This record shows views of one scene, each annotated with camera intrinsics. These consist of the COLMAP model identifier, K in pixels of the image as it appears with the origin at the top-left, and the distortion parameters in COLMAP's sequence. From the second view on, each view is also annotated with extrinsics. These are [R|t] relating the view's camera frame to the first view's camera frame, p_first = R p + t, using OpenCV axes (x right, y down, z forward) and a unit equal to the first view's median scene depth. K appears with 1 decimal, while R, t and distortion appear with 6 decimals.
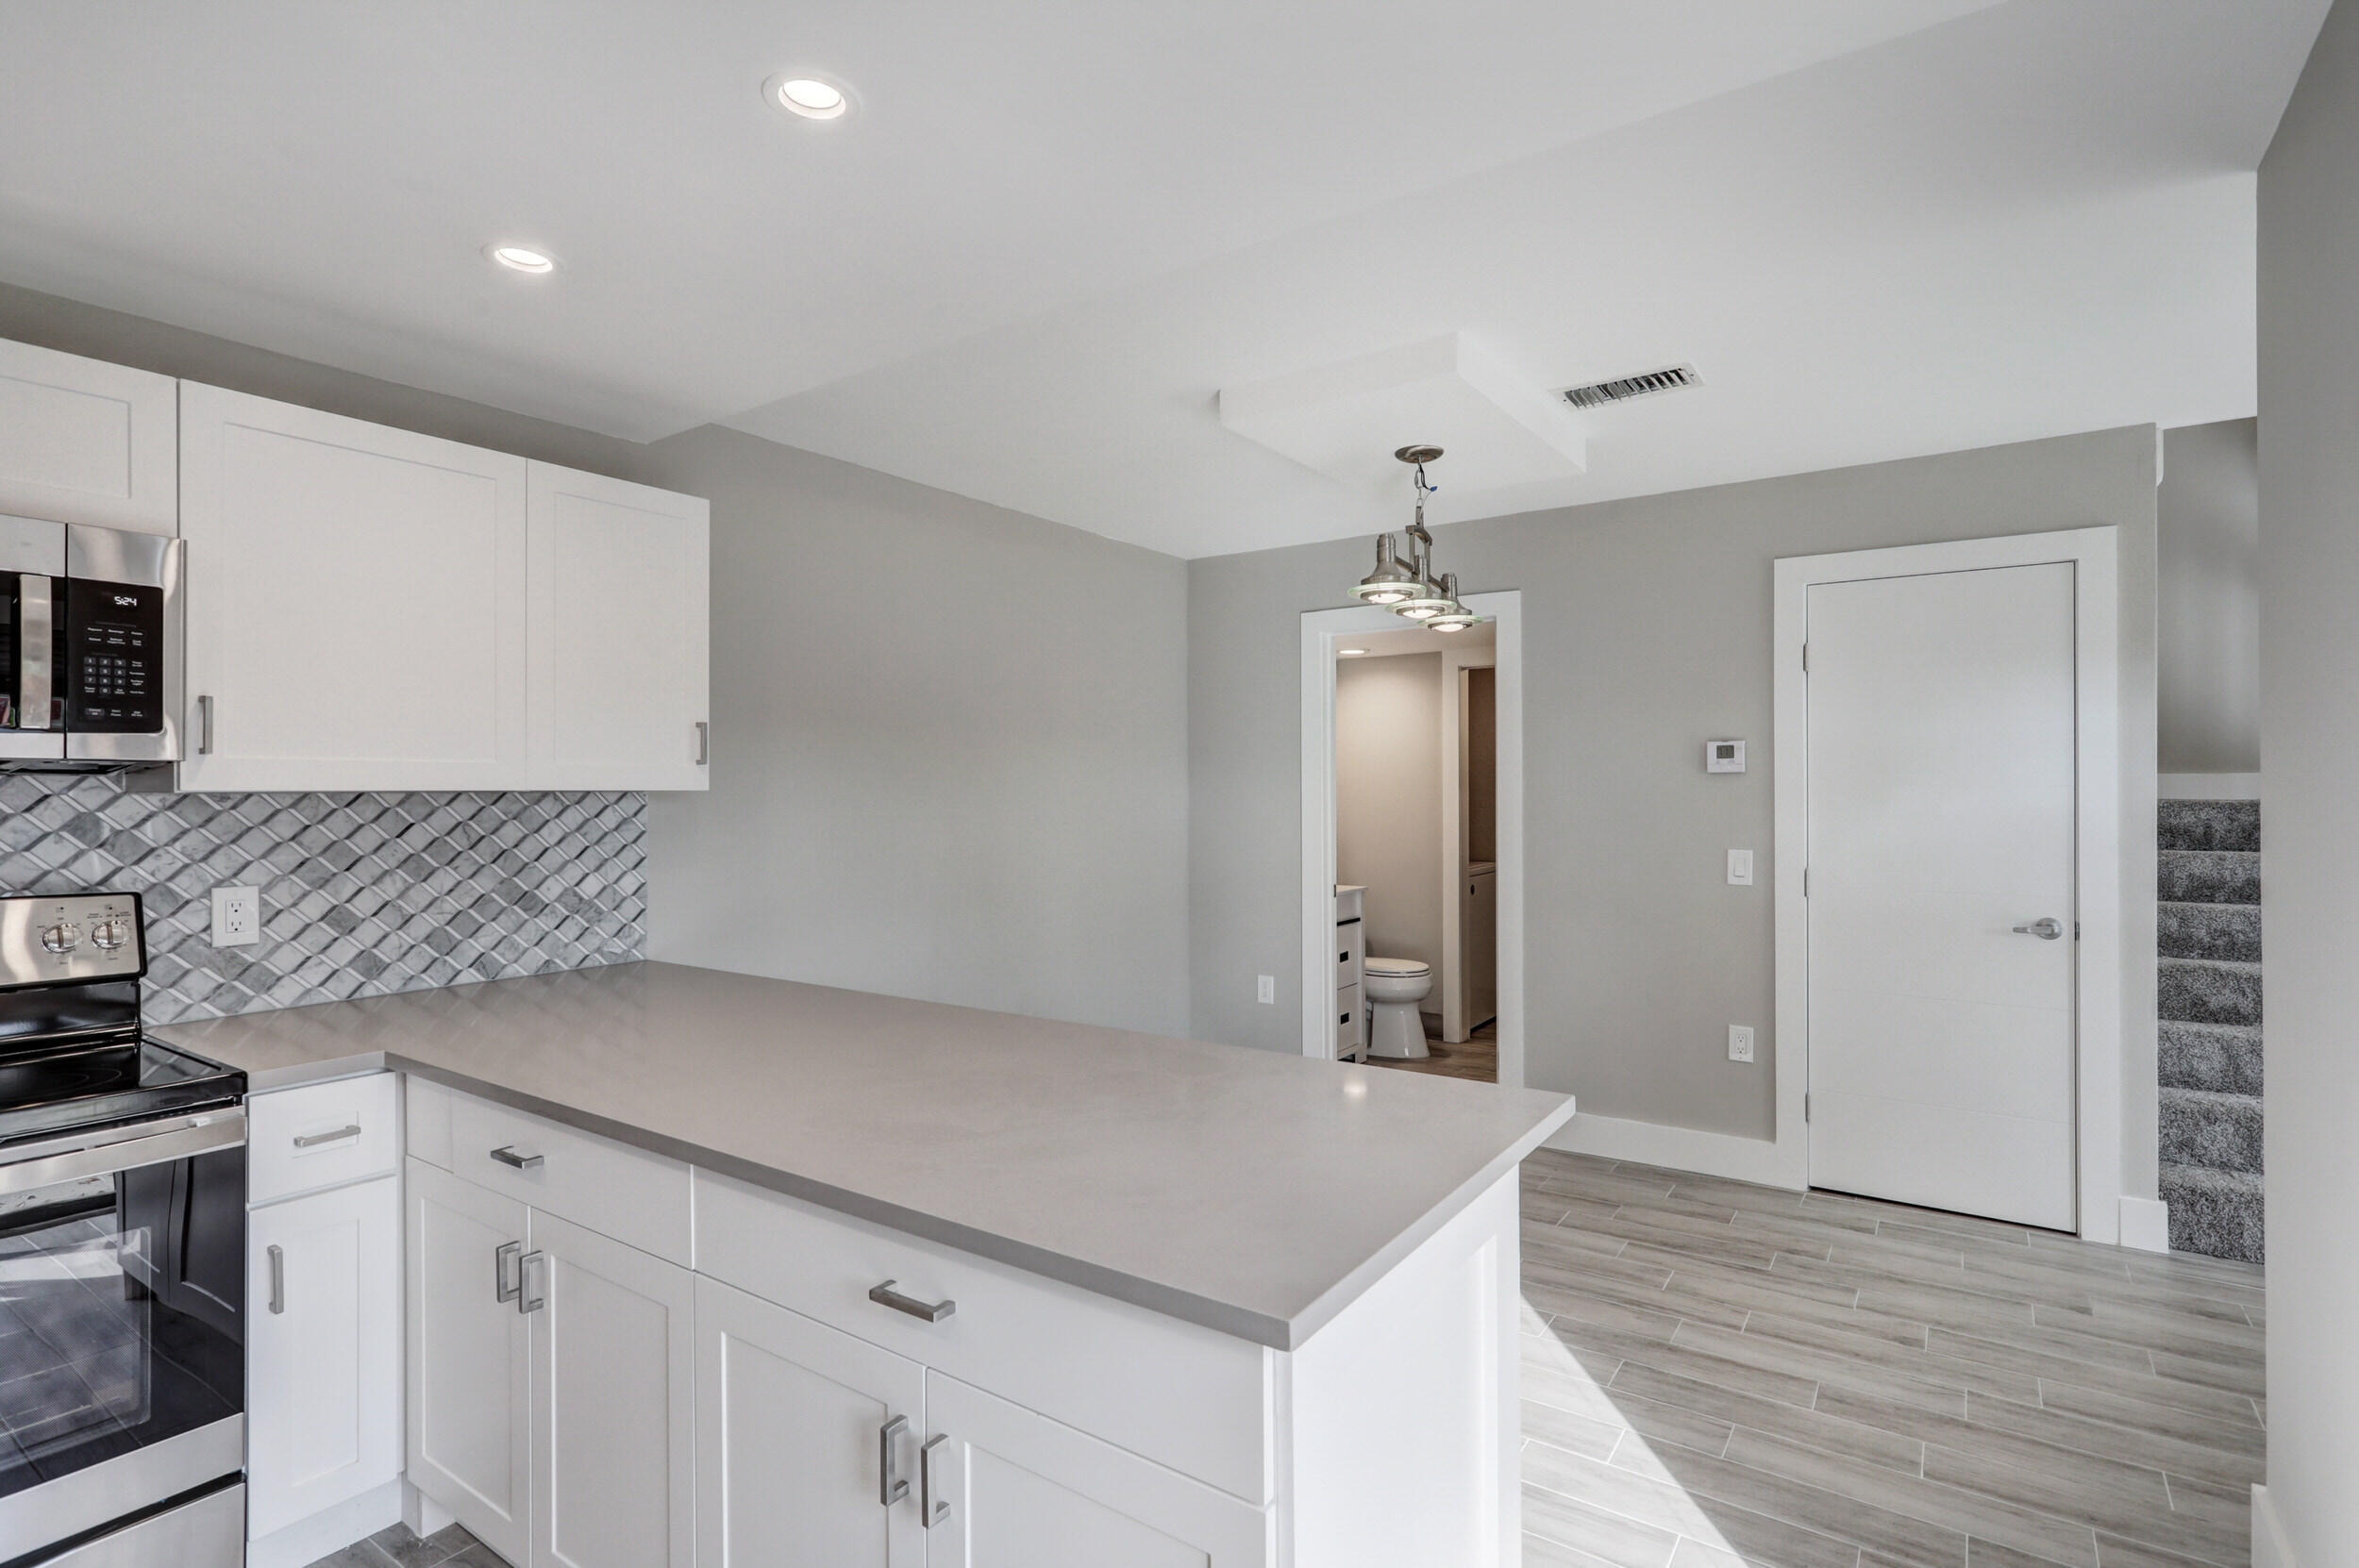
lens RADIAL K [[1149.8, 0, 1198.3], [0, 1149.8, 769.6], [0, 0, 1]] dist [-0.008163, 0.002647]
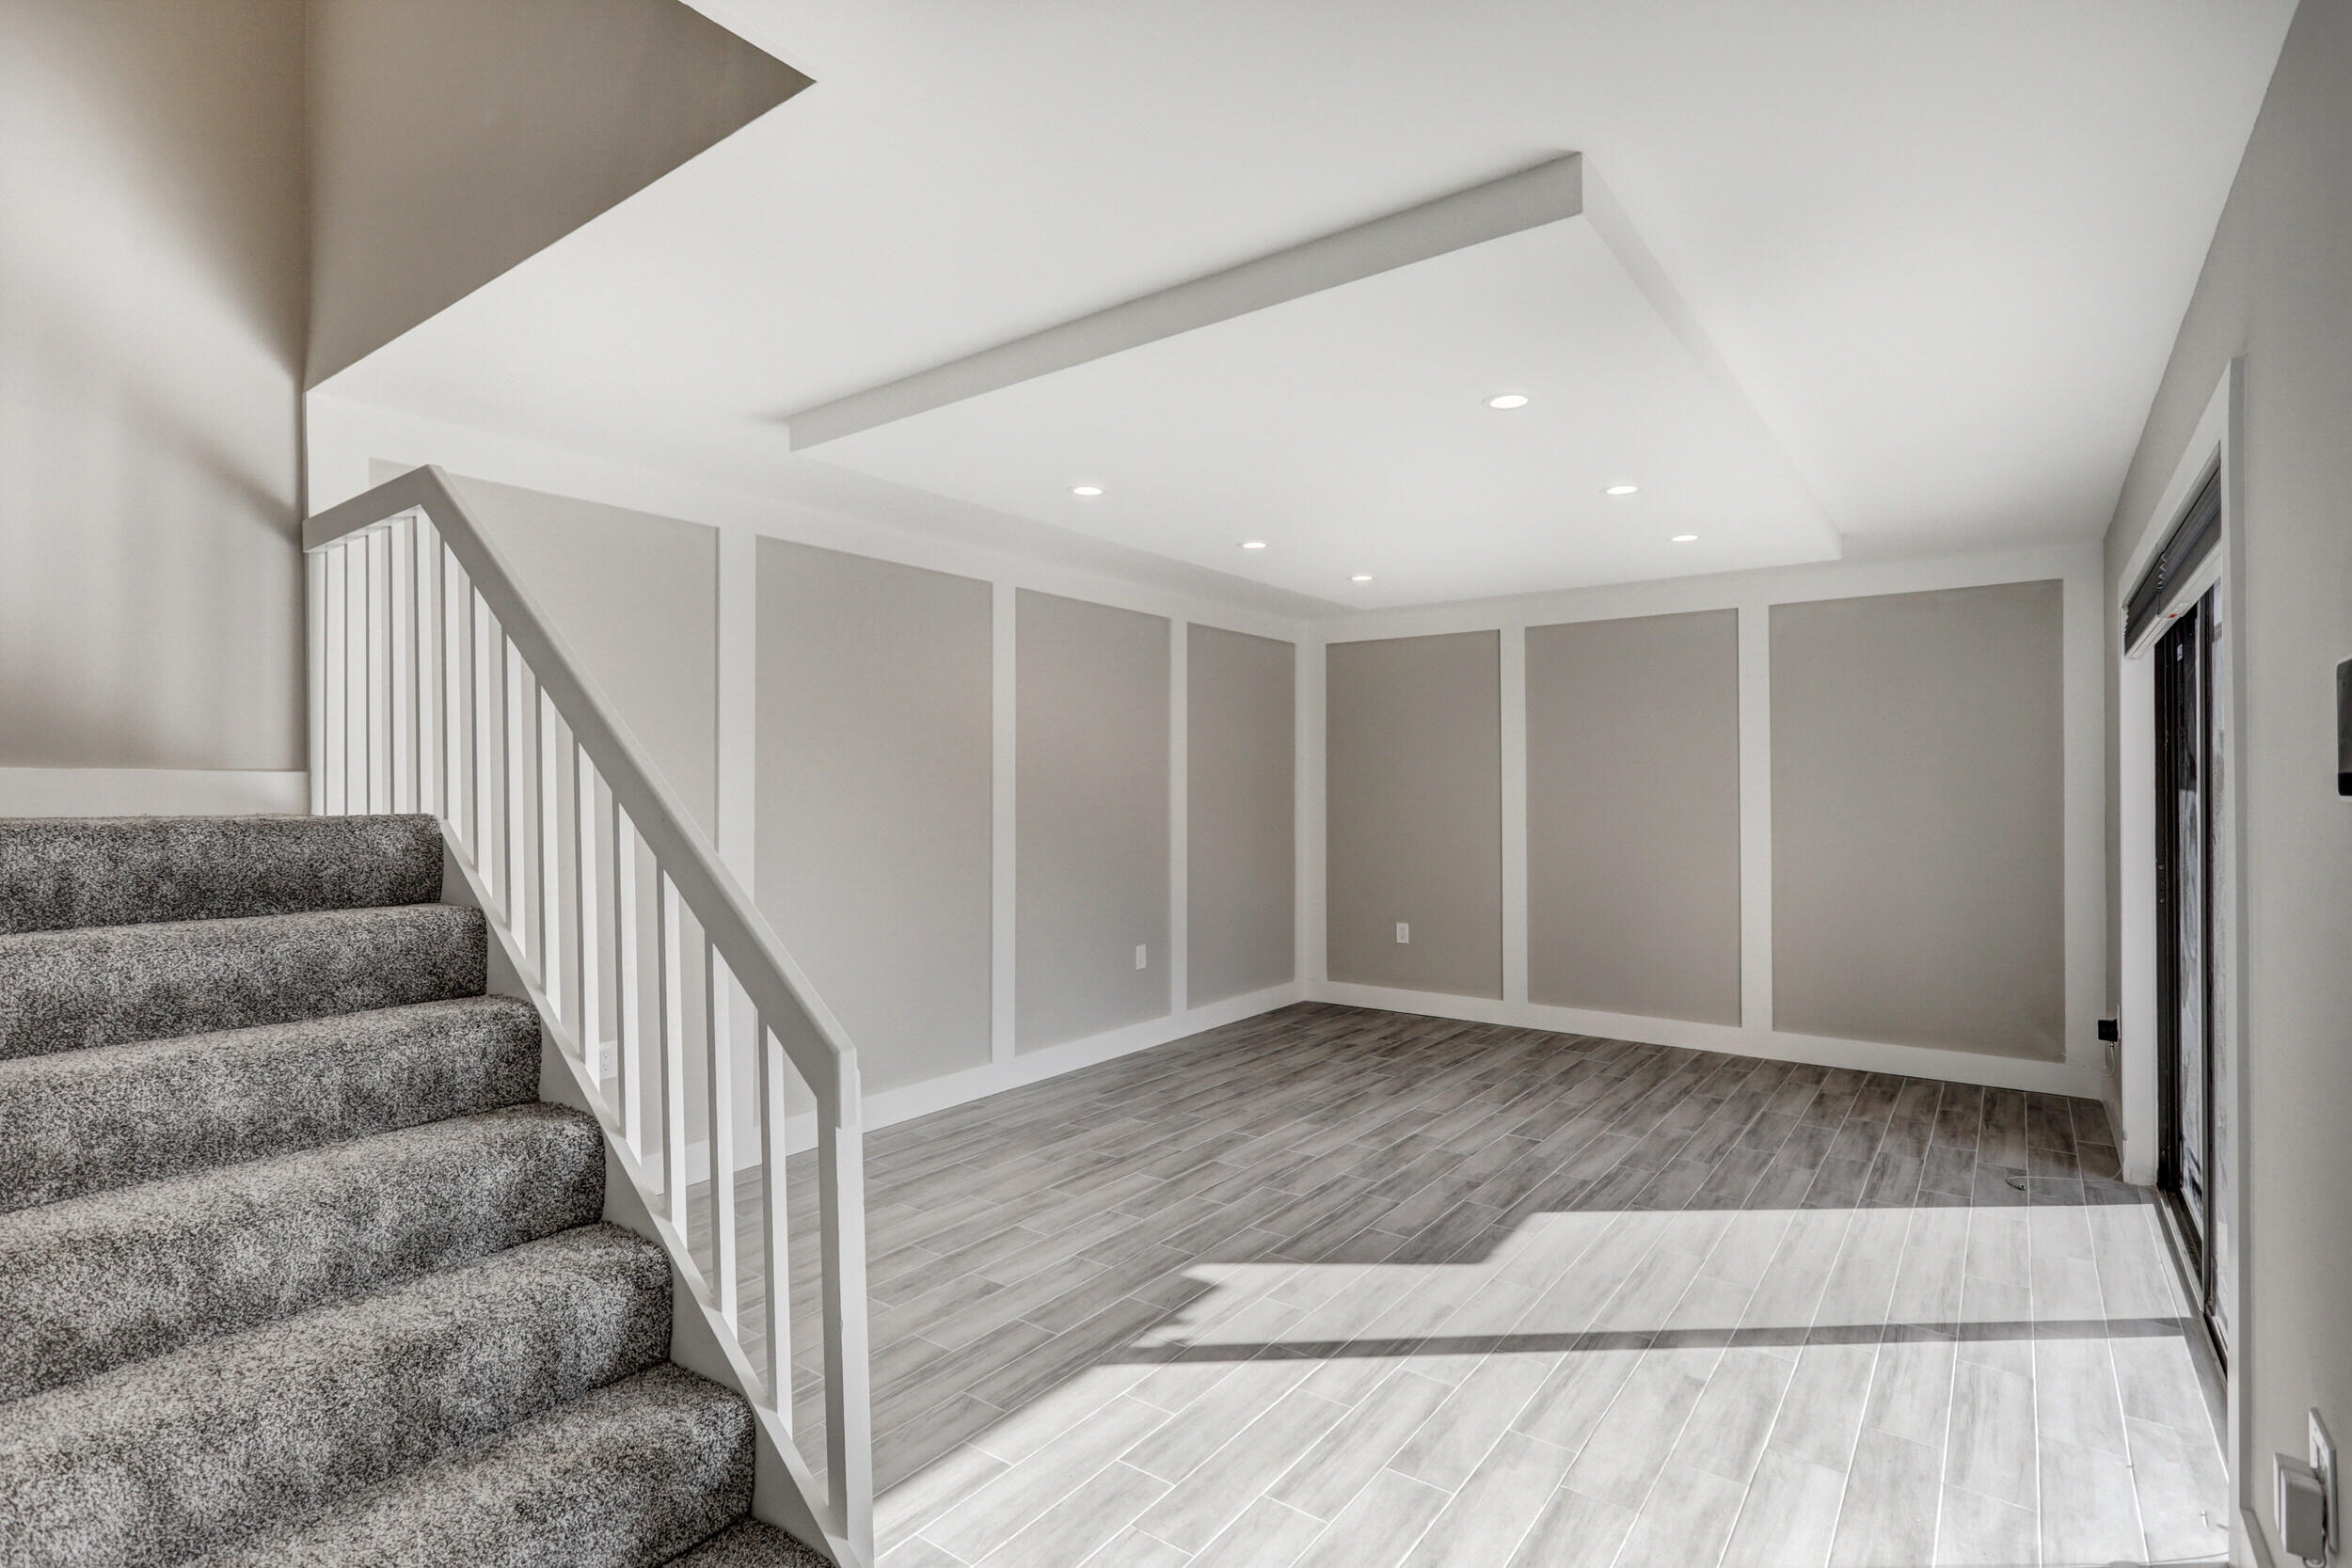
lens RADIAL K [[1146.4, 0, 1190.0], [0, 1146.4, 770.3], [0, 0, 1]] dist [-0.008163, 0.002647]
pose [[0.029219, 0.023523, 0.999296, 0.635241], [-0.013874, 0.999636, -0.023125, 0.014912], [-0.999477, -0.013189, 0.029535, 0.781015]]
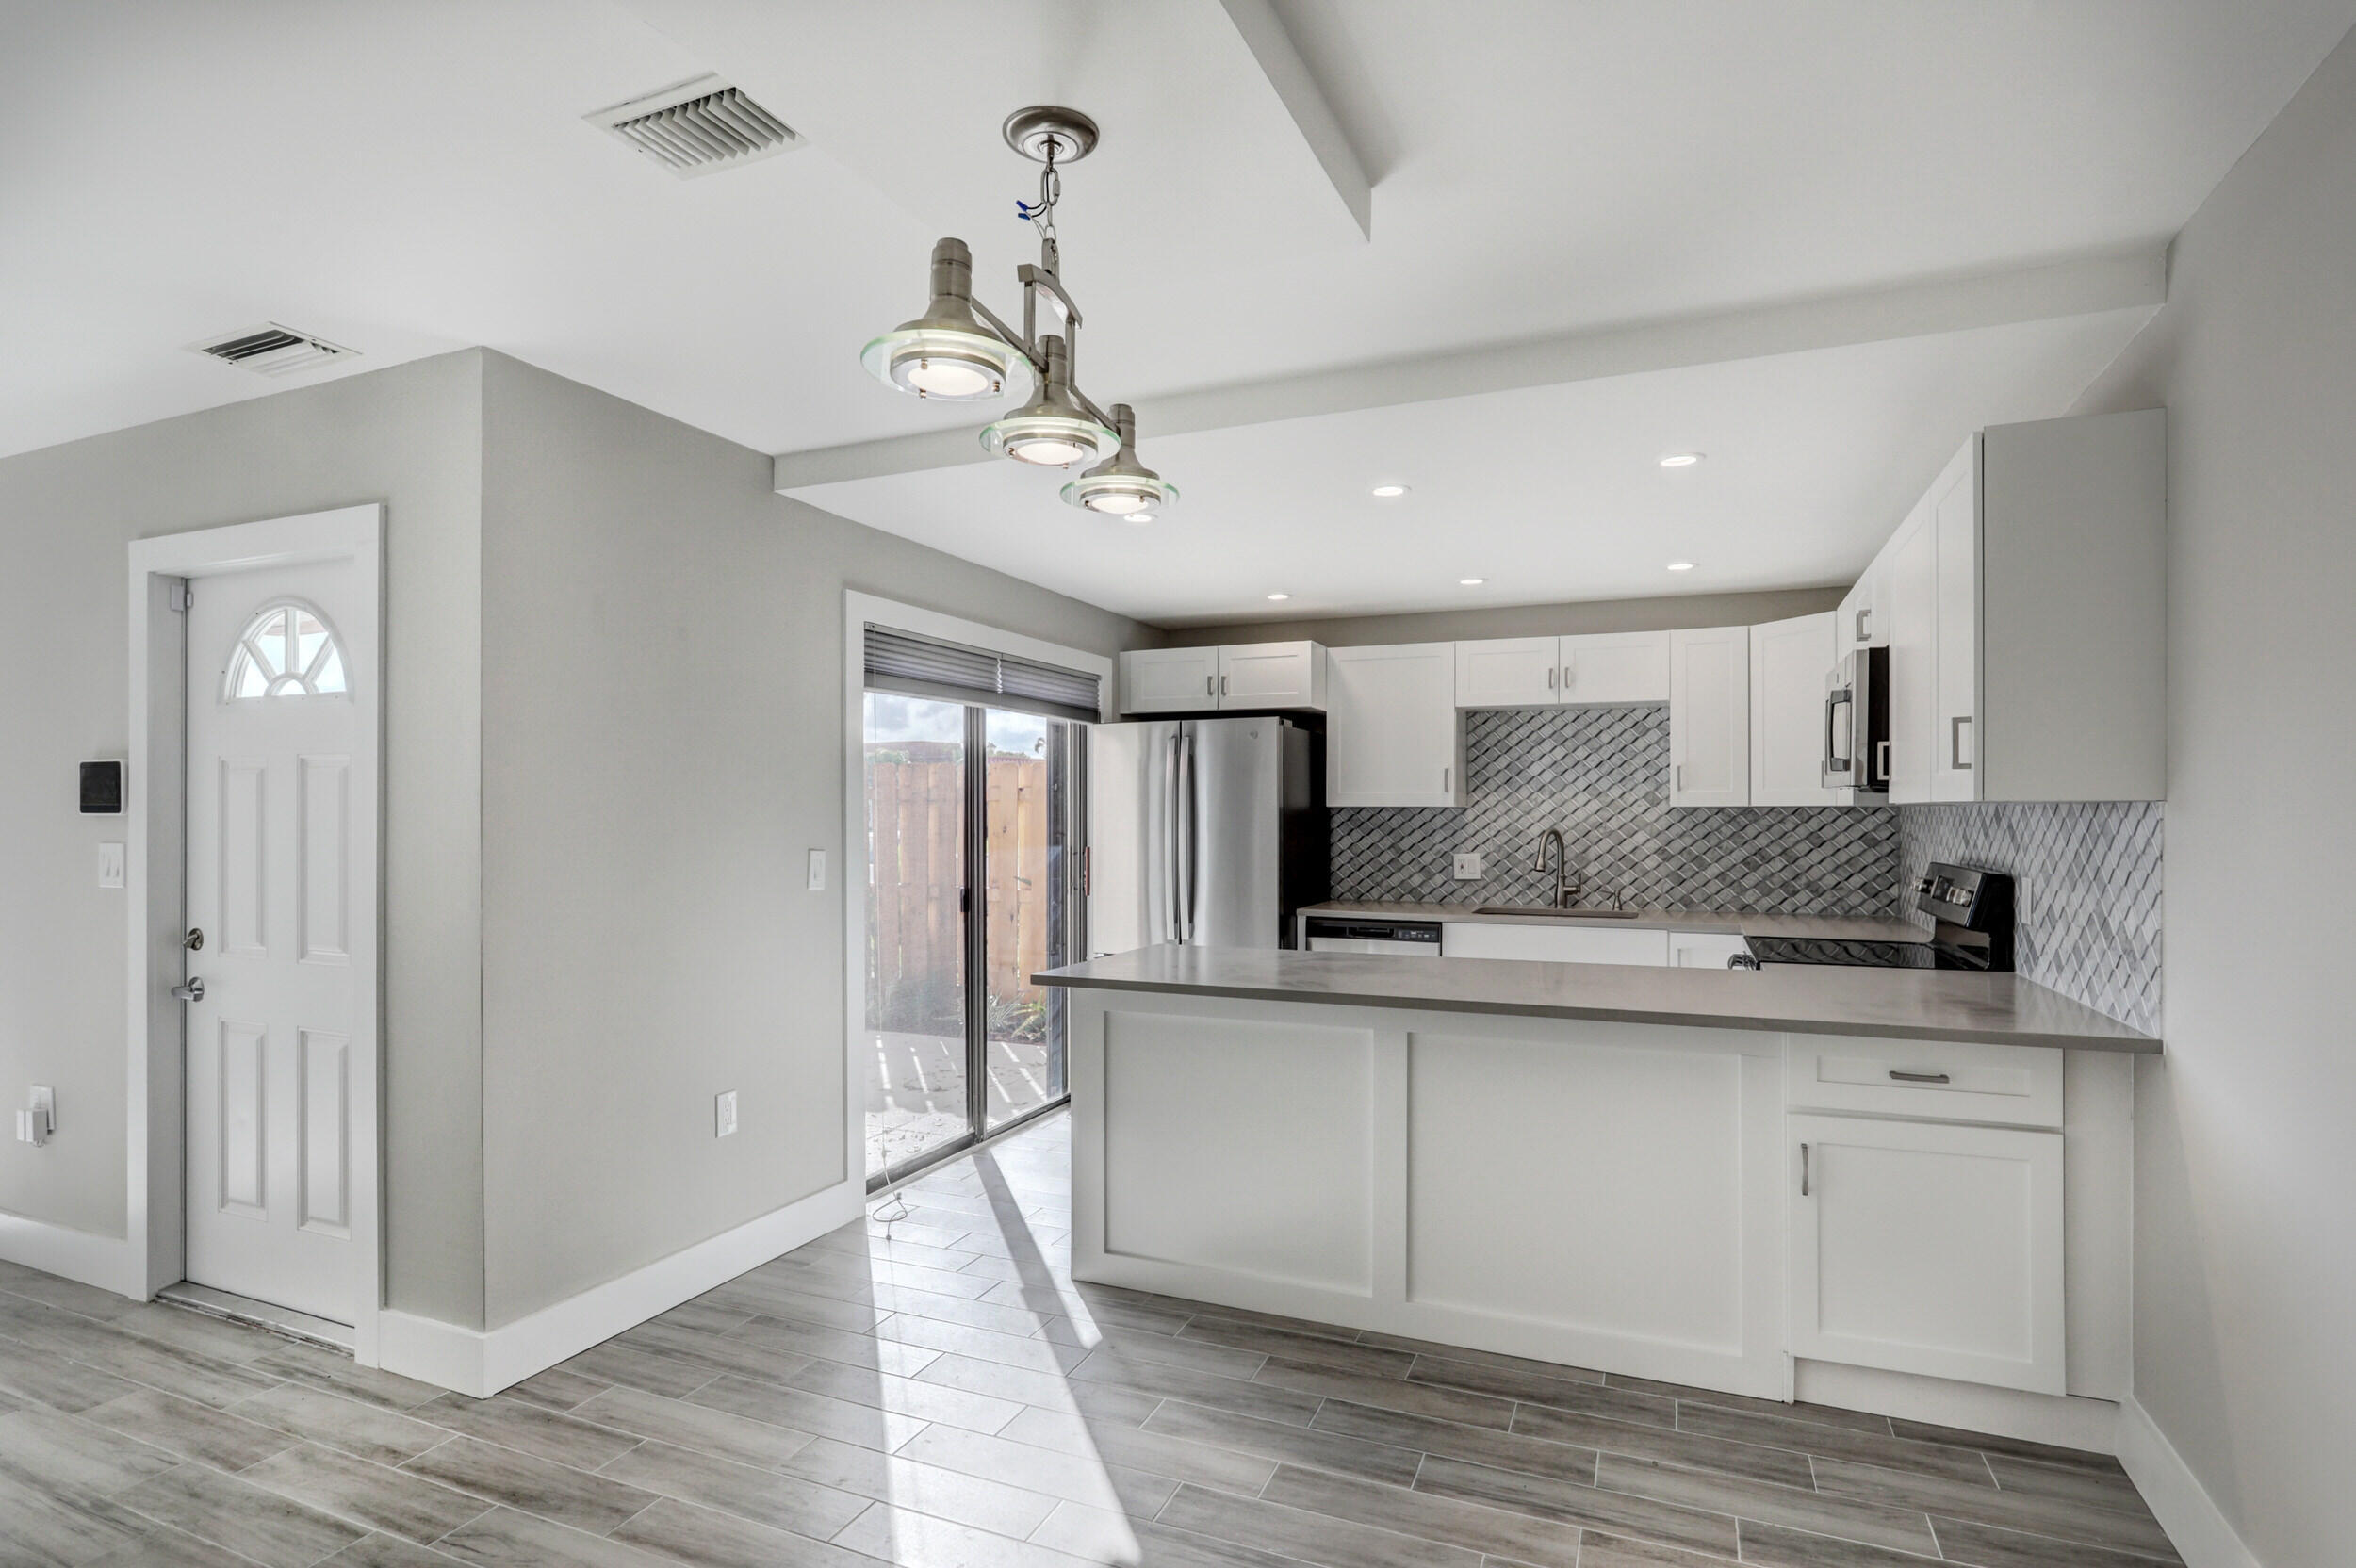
lens RADIAL K [[1191.0, 0, 1174.1], [0, 1191.0, 813.7], [0, 0, 1]] dist [-0.017131, 0.006467]
pose [[-0.984479, 0.007499, -0.175344, 0.250239], [0.010400, 0.999824, -0.015629, 0.032872], [0.175196, -0.017210, -0.984383, 1.668218]]
